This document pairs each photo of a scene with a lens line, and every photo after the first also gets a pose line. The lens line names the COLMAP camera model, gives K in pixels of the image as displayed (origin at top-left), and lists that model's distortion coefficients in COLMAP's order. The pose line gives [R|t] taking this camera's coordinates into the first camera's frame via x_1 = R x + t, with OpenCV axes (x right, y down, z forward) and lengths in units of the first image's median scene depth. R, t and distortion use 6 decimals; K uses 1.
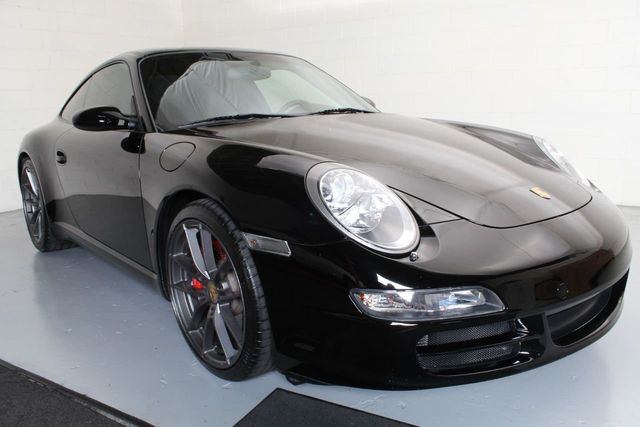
lens RADIAL K [[507.8, 0, 320.0], [0, 507.8, 213.5], [0, 0, 1]] dist [-0.058211, 0.003689]
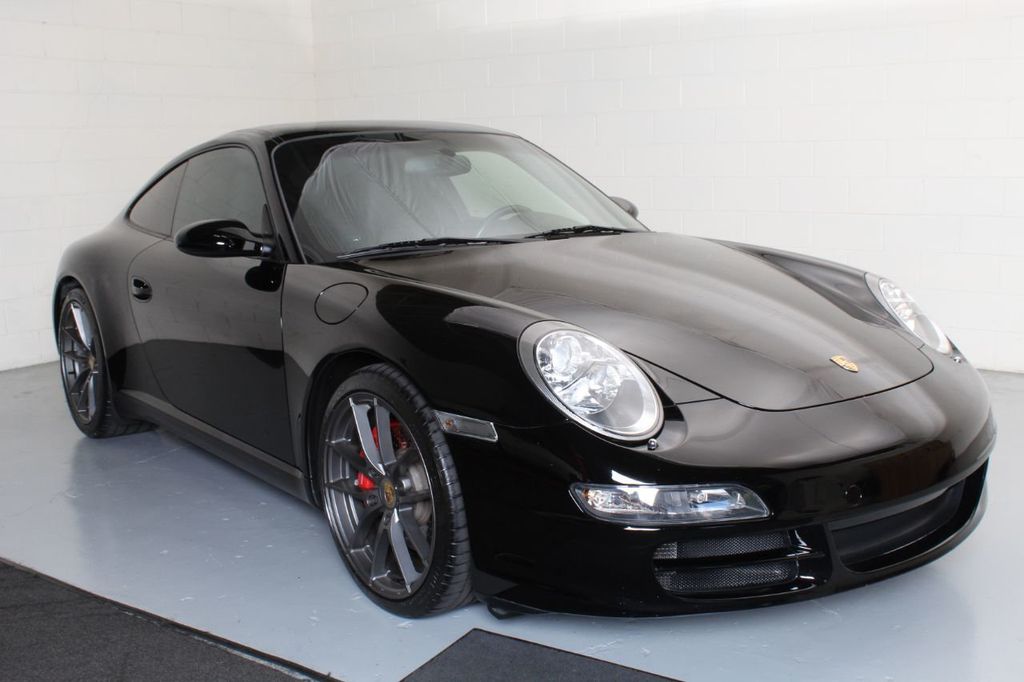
lens RADIAL K [[1357.1, 0, 512.0], [0, 1357.1, 341.0], [0, 0, 1]] dist [-0.186650, 0.001647]
pose [[0.998820, 0.017941, -0.045121, 0.050035], [-0.019127, 0.999479, -0.025991, -0.015452], [0.044631, 0.026823, 0.998643, -0.970789]]
